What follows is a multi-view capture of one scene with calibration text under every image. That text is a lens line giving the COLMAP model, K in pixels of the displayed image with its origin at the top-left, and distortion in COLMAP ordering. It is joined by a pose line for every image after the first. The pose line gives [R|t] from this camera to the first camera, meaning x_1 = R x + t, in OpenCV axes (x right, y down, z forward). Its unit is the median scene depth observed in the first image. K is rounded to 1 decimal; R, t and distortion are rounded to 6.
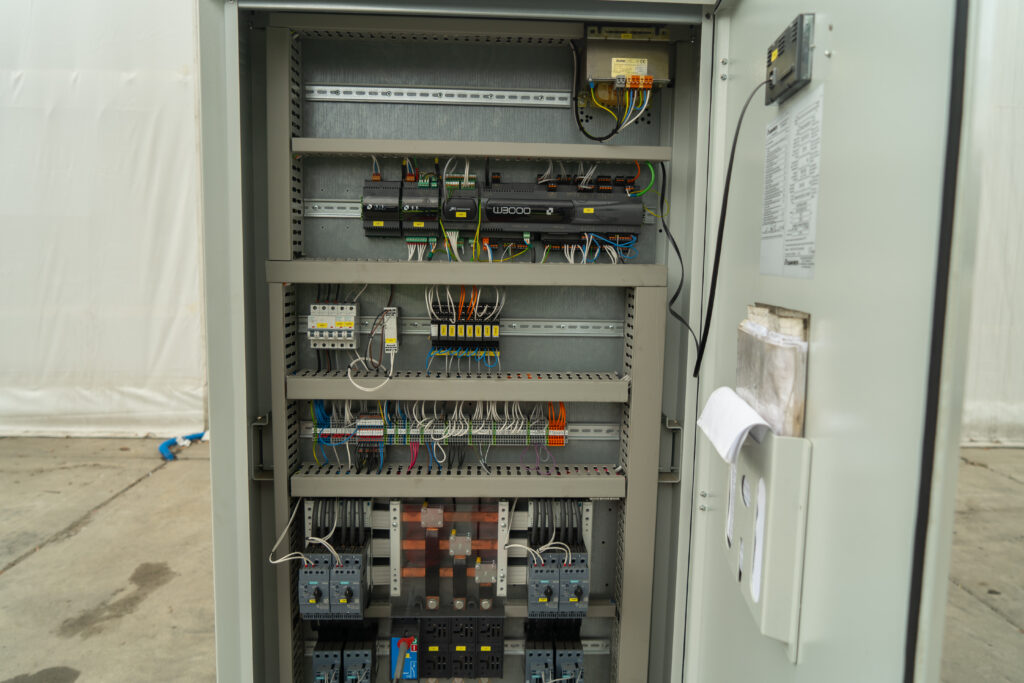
lens RADIAL K [[706.6, 0, 512.5], [0, 706.6, 334.5], [0, 0, 1]] dist [-0.005519, -0.004441]
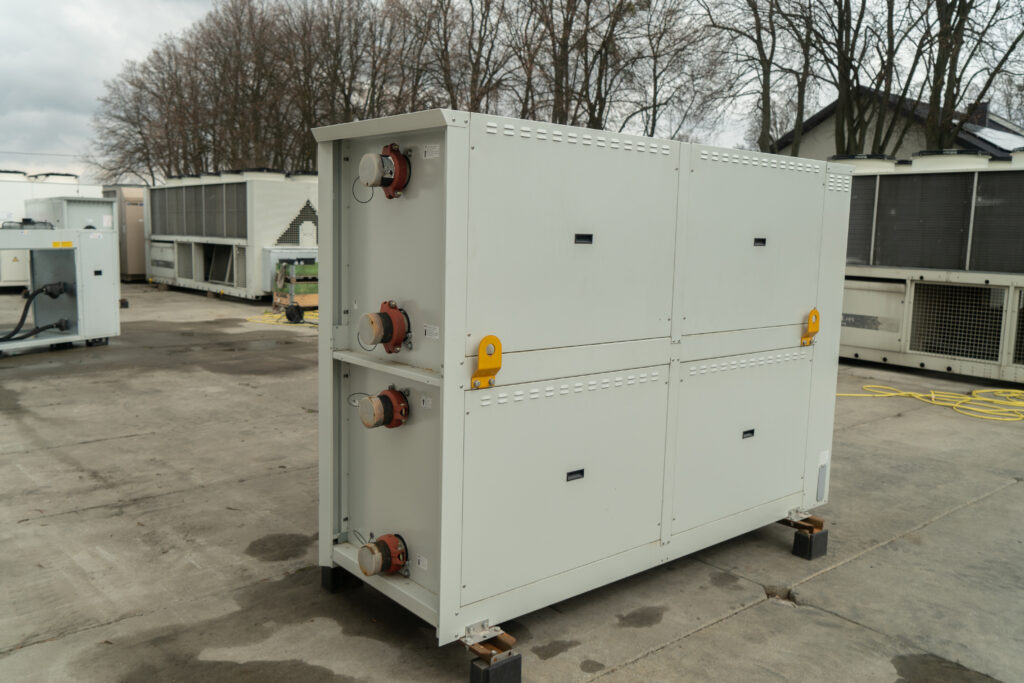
lens RADIAL K [[837.9, 0, 512.0], [0, 837.9, 341.5], [0, 0, 1]] dist [0.000336, 0.005794]
pose [[-0.614409, -0.143263, 0.775872, -2.037159], [0.052329, 0.973812, 0.221250, -0.535420], [-0.787250, 0.176539, -0.590822, 3.663742]]
